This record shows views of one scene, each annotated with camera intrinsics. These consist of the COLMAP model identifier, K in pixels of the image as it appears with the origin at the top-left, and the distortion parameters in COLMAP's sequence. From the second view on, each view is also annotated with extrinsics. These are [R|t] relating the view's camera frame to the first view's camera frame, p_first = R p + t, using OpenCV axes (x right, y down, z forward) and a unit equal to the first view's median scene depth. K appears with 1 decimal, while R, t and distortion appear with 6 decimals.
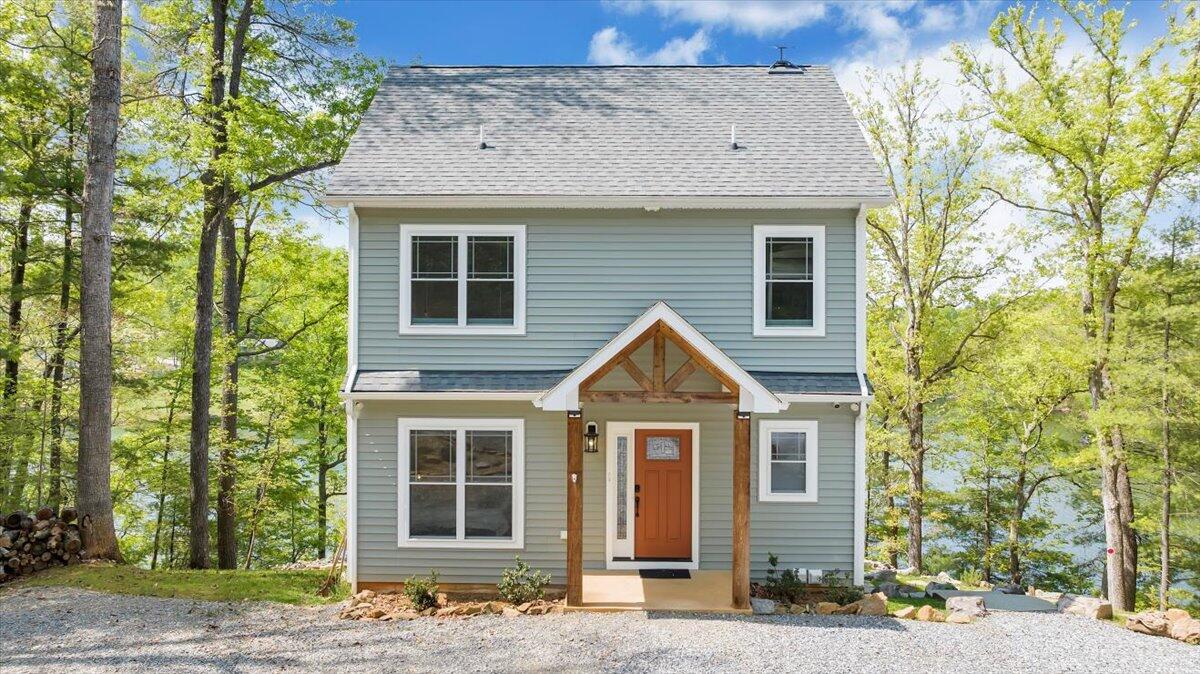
lens RADIAL K [[1113.3, 0, 576.2], [0, 1113.3, 317.0], [0, 0, 1]] dist [-0.052233, 0.094924]
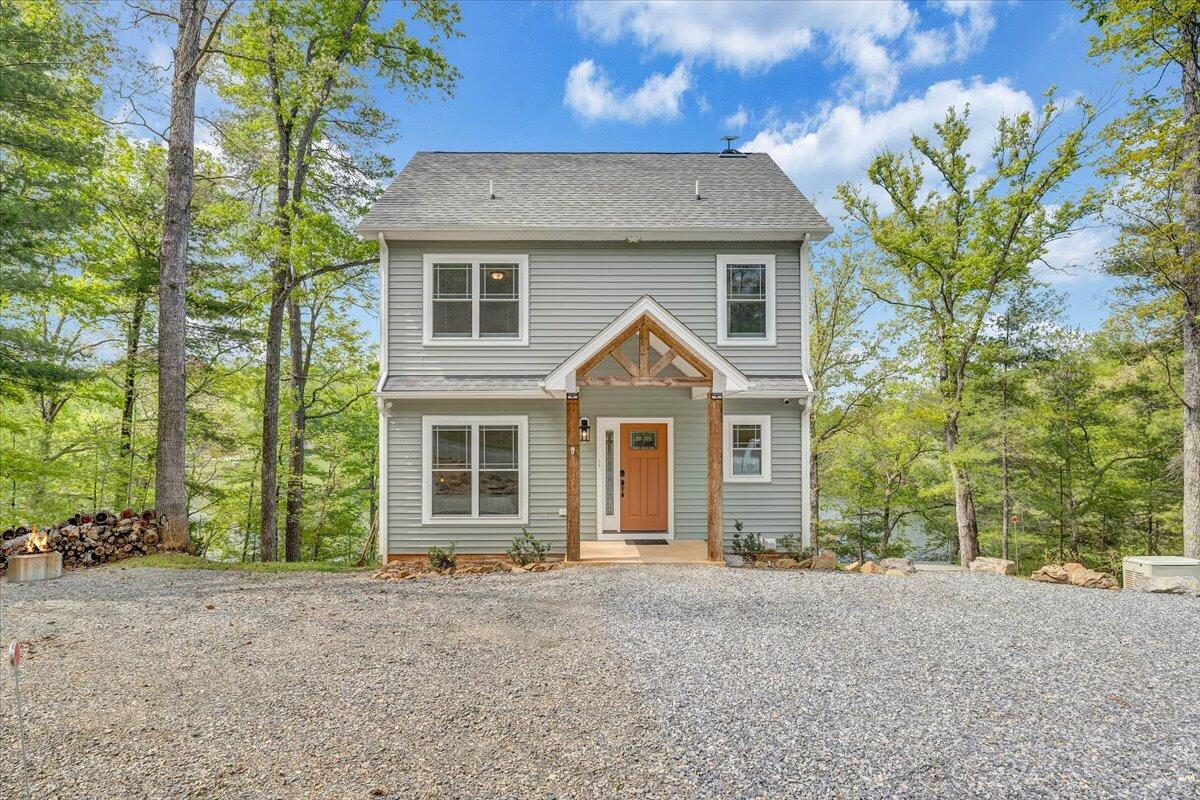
lens RADIAL K [[809.4, 0, 593.3], [0, 809.4, 390.8], [0, 0, 1]] dist [0.006065, -0.005301]
pose [[0.999185, -0.006268, 0.039886, -0.011188], [0.006832, 0.999878, -0.014032, 0.077691], [-0.039793, 0.014293, 0.999106, 0.123594]]
